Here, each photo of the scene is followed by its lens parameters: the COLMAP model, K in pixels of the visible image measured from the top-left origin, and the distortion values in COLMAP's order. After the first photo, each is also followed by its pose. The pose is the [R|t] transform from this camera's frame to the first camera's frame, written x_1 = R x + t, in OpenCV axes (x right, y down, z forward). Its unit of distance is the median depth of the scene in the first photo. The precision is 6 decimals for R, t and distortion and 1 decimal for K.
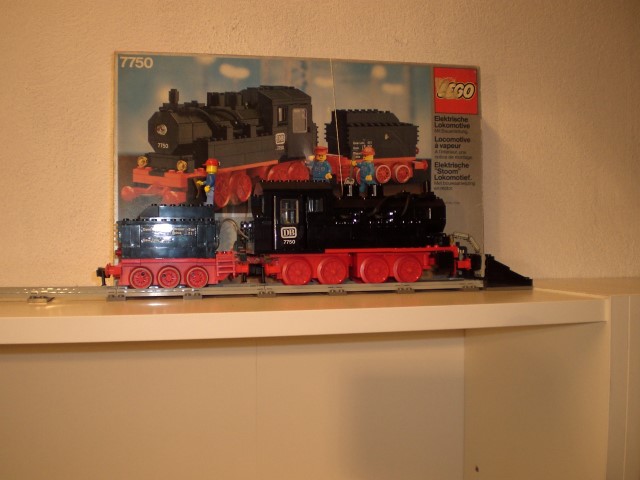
lens RADIAL K [[852.1, 0, 321.7], [0, 852.1, 240.6], [0, 0, 1]] dist [-0.110688, 0.000000]
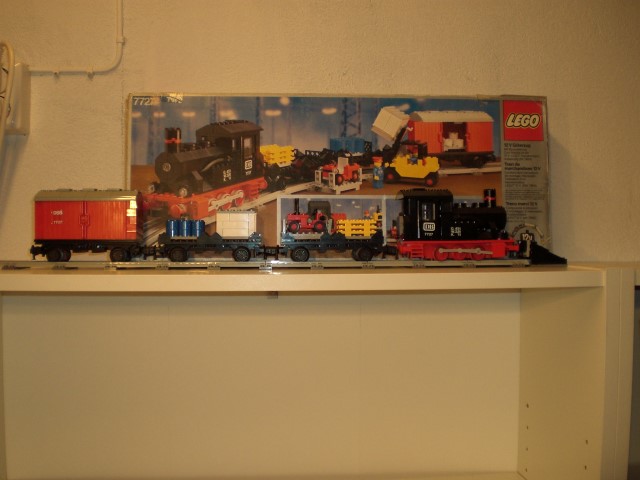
lens RADIAL K [[852.1, 0, 320.1], [0, 852.1, 240.7], [0, 0, 1]] dist [-0.110688, 0.000000]
pose [[0.990986, 0.002665, -0.133940, 0.035007], [-0.002056, 0.999987, 0.004685, 0.008580], [0.133951, -0.004367, 0.990978, -0.307818]]
